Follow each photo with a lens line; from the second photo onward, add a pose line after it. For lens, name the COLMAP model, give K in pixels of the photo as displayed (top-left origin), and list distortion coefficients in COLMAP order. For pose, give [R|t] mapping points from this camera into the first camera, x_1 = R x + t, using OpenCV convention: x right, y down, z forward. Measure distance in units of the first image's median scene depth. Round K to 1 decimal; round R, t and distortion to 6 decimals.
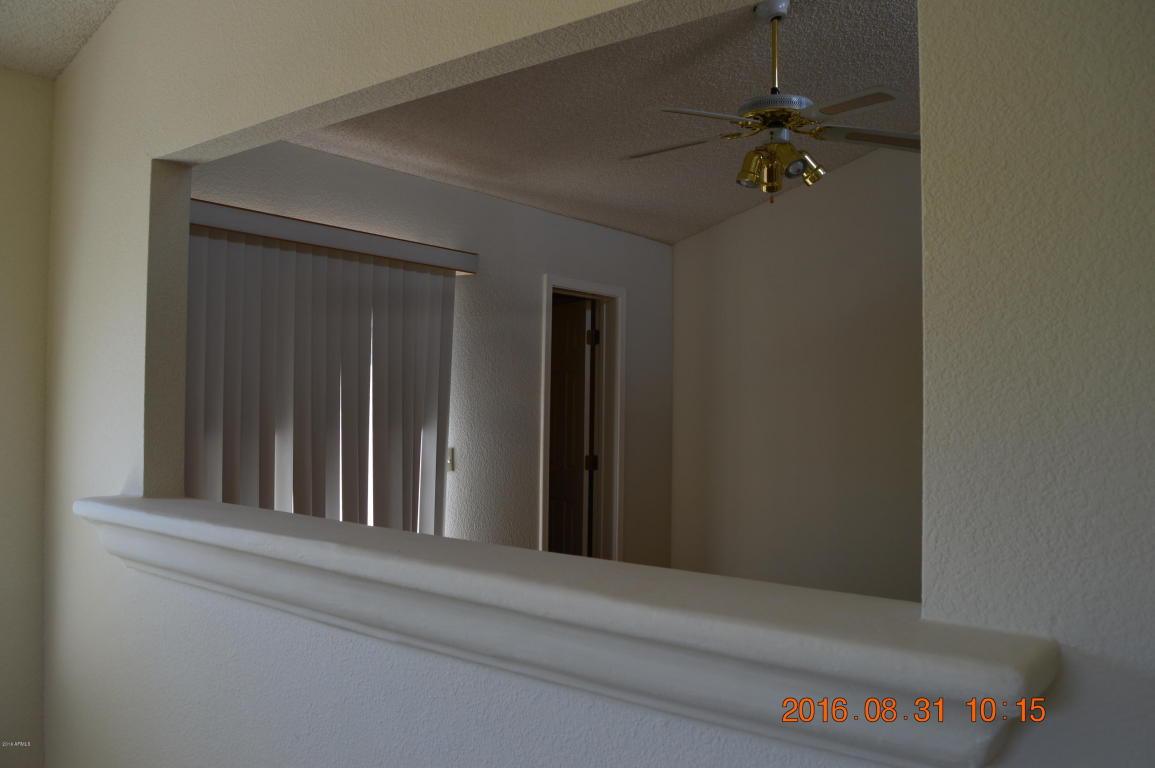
lens RADIAL K [[897.0, 0, 577.5], [0, 897.0, 384.0], [0, 0, 1]] dist [-0.093410, 0.036714]
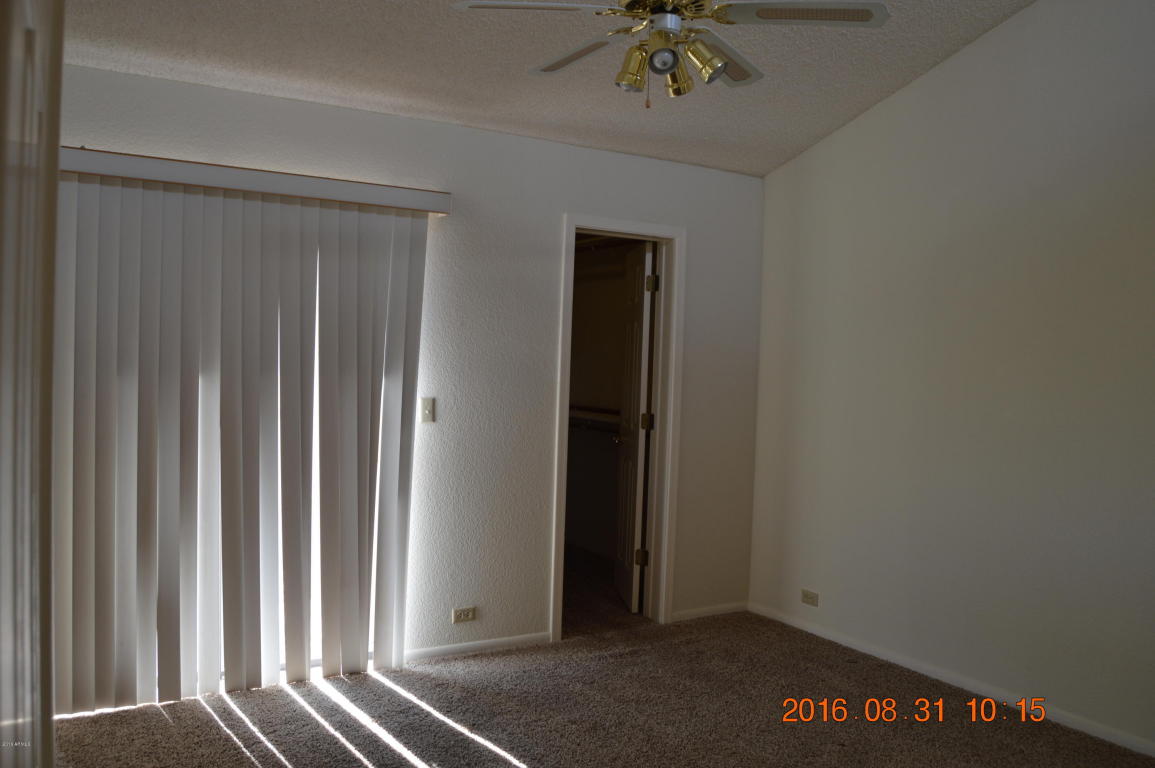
lens RADIAL K [[897.0, 0, 577.5], [0, 897.0, 384.0], [0, 0, 1]] dist [-0.093410, 0.036714]
pose [[0.935714, 0.029477, -0.351525, 0.357135], [-0.012426, 0.998638, 0.050664, 0.006160], [0.352539, -0.043039, 0.934807, 0.166027]]
